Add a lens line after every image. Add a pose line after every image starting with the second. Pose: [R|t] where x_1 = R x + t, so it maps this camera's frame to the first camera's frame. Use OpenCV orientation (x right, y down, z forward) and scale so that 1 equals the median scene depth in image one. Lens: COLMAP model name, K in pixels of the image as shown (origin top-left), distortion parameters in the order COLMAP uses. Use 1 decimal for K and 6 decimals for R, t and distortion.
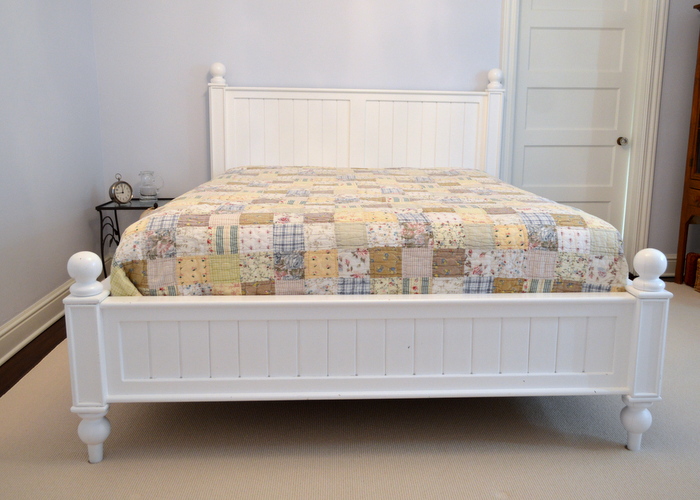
lens RADIAL K [[730.6, 0, 351.7], [0, 730.6, 235.5], [0, 0, 1]] dist [-0.008734, -0.005926]
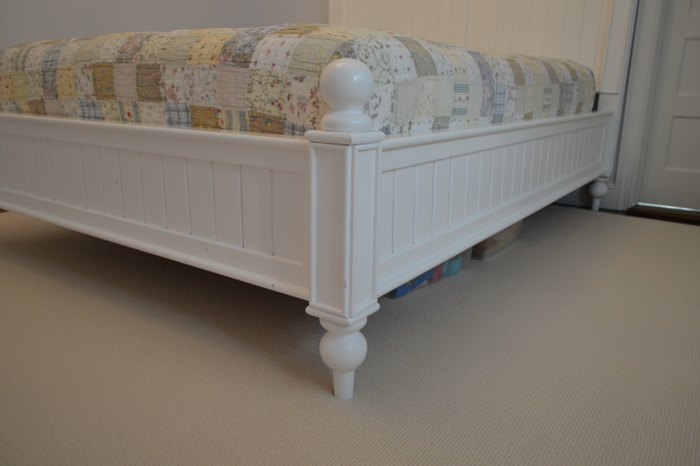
lens RADIAL K [[573.9, 0, 334.2], [0, 573.9, 232.2], [0, 0, 1]] dist [-0.007587, -0.001976]
pose [[0.769324, 0.167814, -0.616424, 0.694417], [-0.113907, 0.985454, 0.126118, 0.095302], [0.628622, -0.026811, 0.777249, 0.636944]]
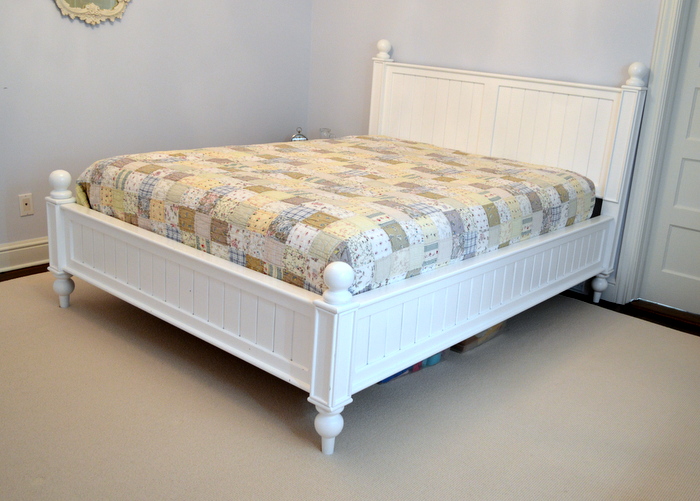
lens RADIAL K [[730.6, 0, 351.7], [0, 730.6, 236.0], [0, 0, 1]] dist [-0.008734, -0.005926]
pose [[0.720541, 0.225203, -0.655823, 1.061828], [-0.184332, 0.973970, 0.131929, -0.150913], [0.668463, 0.025829, 0.743297, 0.262314]]
